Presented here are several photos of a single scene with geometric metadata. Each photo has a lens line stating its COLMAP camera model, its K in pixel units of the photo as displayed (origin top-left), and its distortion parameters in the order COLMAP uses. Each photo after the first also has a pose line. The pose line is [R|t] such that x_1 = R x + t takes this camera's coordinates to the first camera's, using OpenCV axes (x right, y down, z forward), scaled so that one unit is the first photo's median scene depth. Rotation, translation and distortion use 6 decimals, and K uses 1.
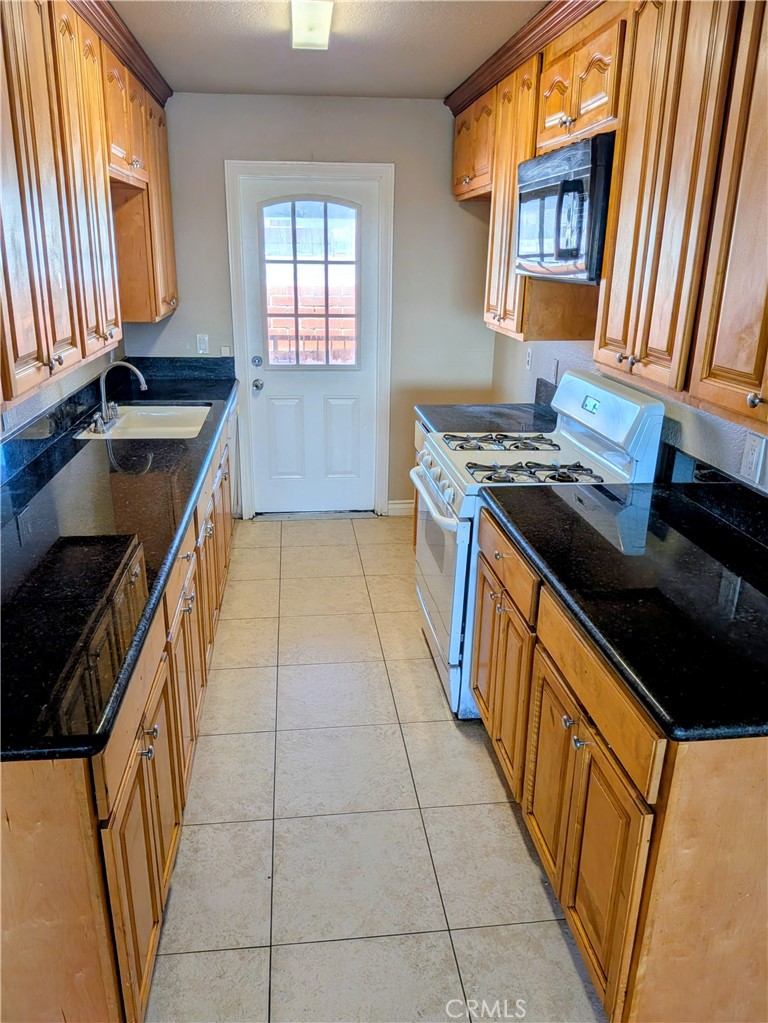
lens RADIAL K [[765.9, 0, 377.3], [0, 765.9, 520.0], [0, 0, 1]] dist [0.043823, -0.074922]
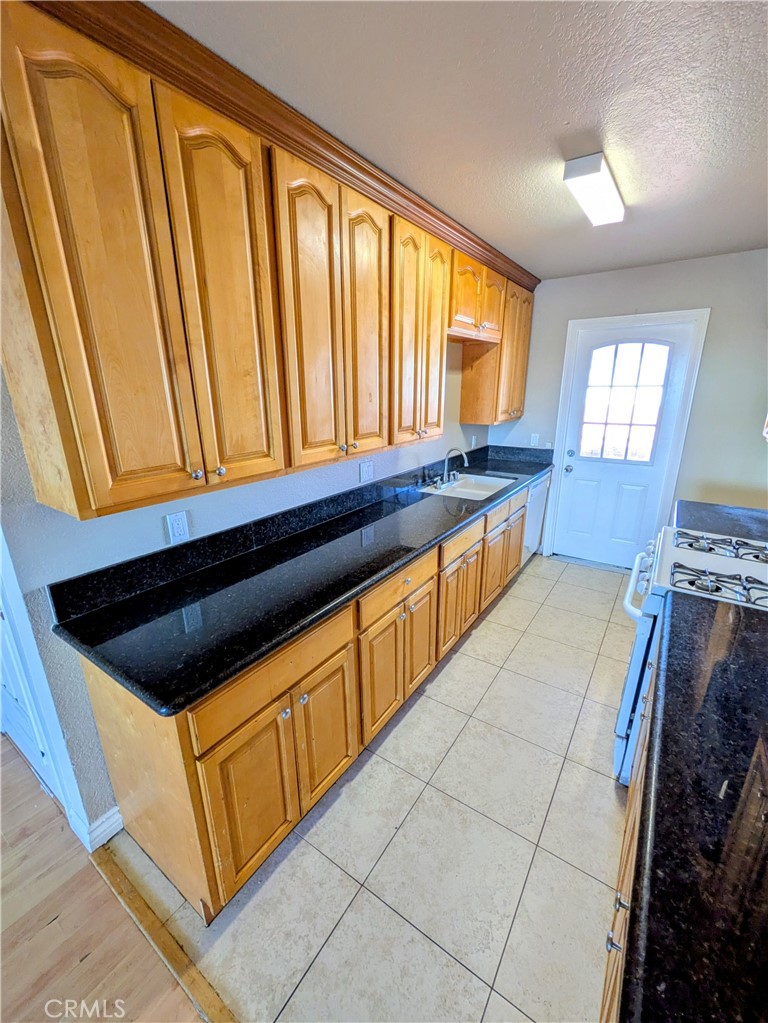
lens RADIAL K [[418.9, 0, 384.9], [0, 418.9, 513.4], [0, 0, 1]] dist [-0.006044, 0.000491]
pose [[0.754404, 0.170906, -0.633771, 0.166209], [-0.196161, 0.980088, 0.030796, -0.078455], [0.626414, 0.101089, 0.772908, 0.271331]]
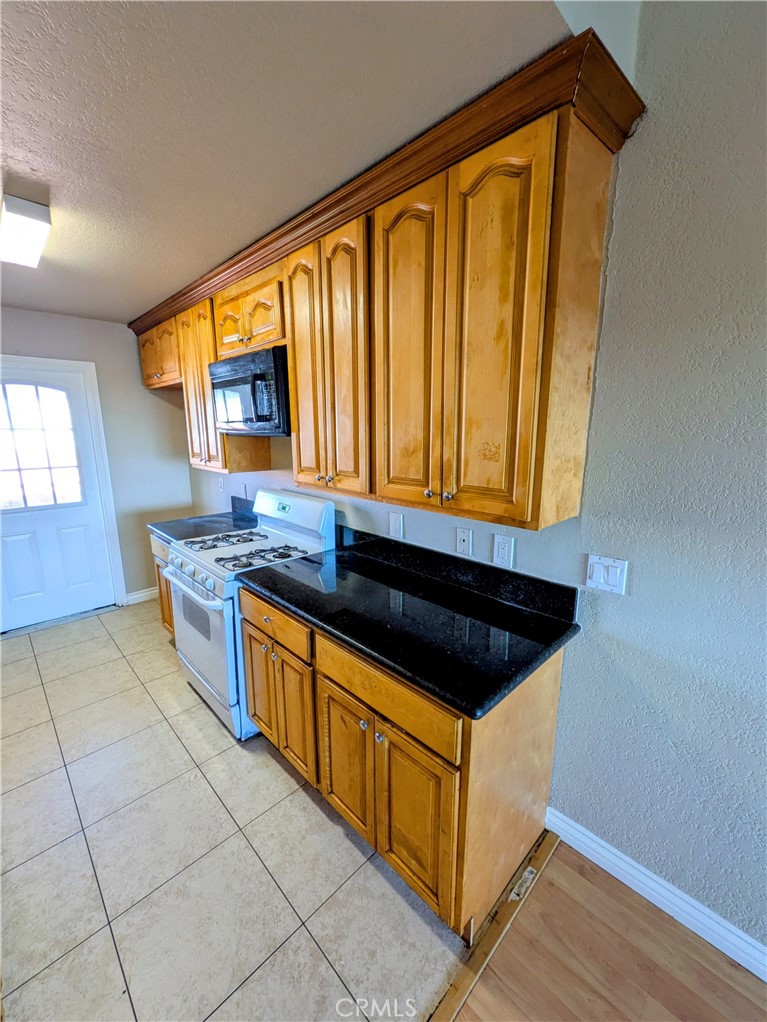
lens RADIAL K [[415.7, 0, 385.2], [0, 415.7, 512.0], [0, 0, 1]] dist [0.004645, -0.000565]
pose [[0.786554, -0.138800, 0.601720, -0.086468], [0.215311, 0.974906, -0.056566, -0.046568], [-0.578769, 0.174049, 0.796701, 0.178123]]
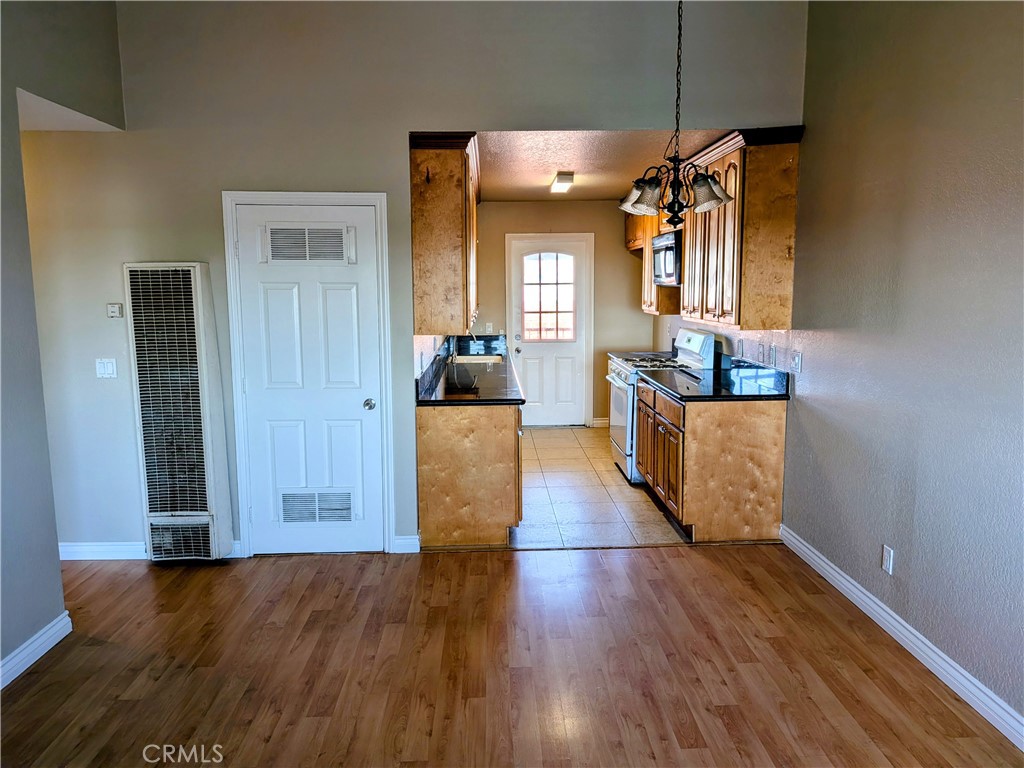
lens RADIAL K [[766.7, 0, 515.2], [0, 766.7, 379.6], [0, 0, 1]] dist [0.043823, -0.074922]
pose [[0.997379, -0.011869, -0.071369, -0.060320], [-0.003352, 0.977809, -0.209469, 0.423994], [0.072272, 0.209160, 0.975207, -1.157720]]
